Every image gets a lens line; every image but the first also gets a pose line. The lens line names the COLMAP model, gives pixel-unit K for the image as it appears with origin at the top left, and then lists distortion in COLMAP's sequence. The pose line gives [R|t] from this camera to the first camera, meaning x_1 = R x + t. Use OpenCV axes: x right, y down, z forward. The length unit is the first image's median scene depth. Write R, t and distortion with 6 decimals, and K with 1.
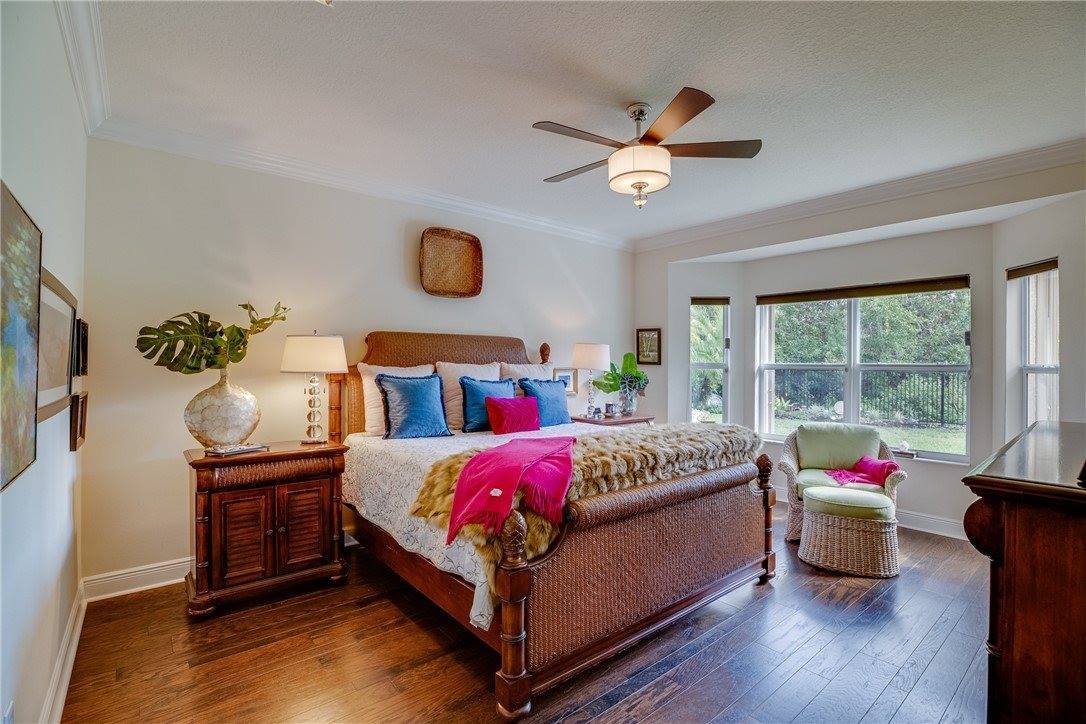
lens RADIAL K [[499.5, 0, 546.2], [0, 499.5, 361.7], [0, 0, 1]] dist [-0.042190, 0.012398]
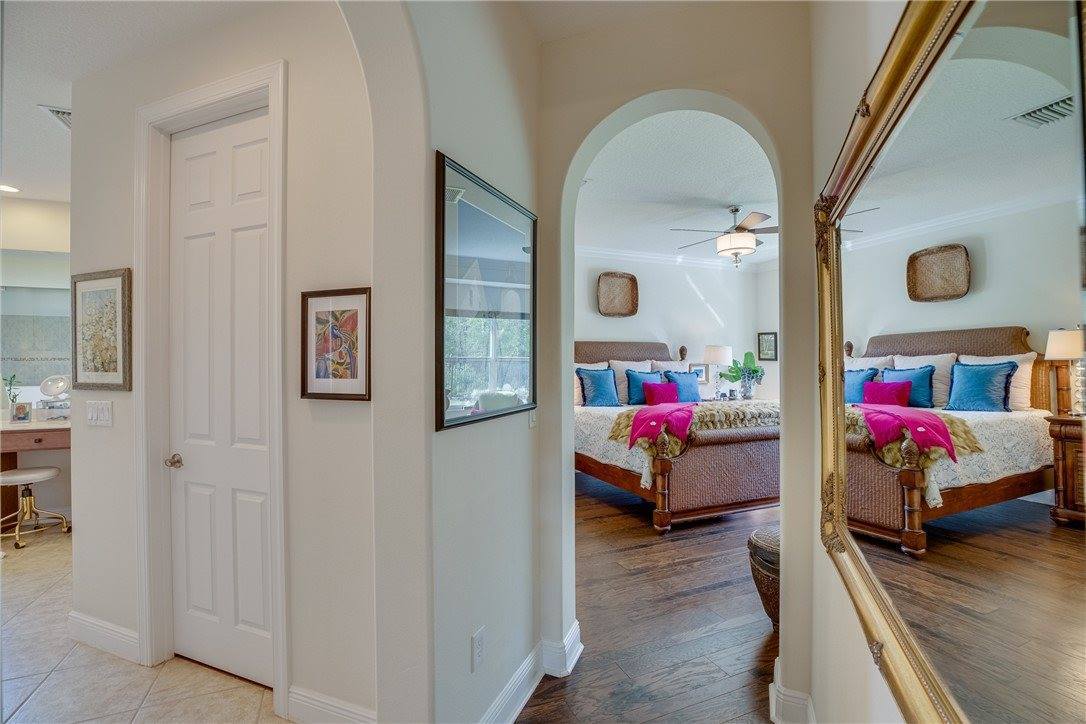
lens RADIAL K [[499.5, 0, 547.2], [0, 499.5, 361.0], [0, 0, 1]] dist [-0.042190, 0.012398]
pose [[0.959615, -0.008809, -0.281180, 0.033739], [0.009843, 0.999949, 0.002263, -0.002848], [0.281145, -0.004940, 0.959653, -0.618598]]
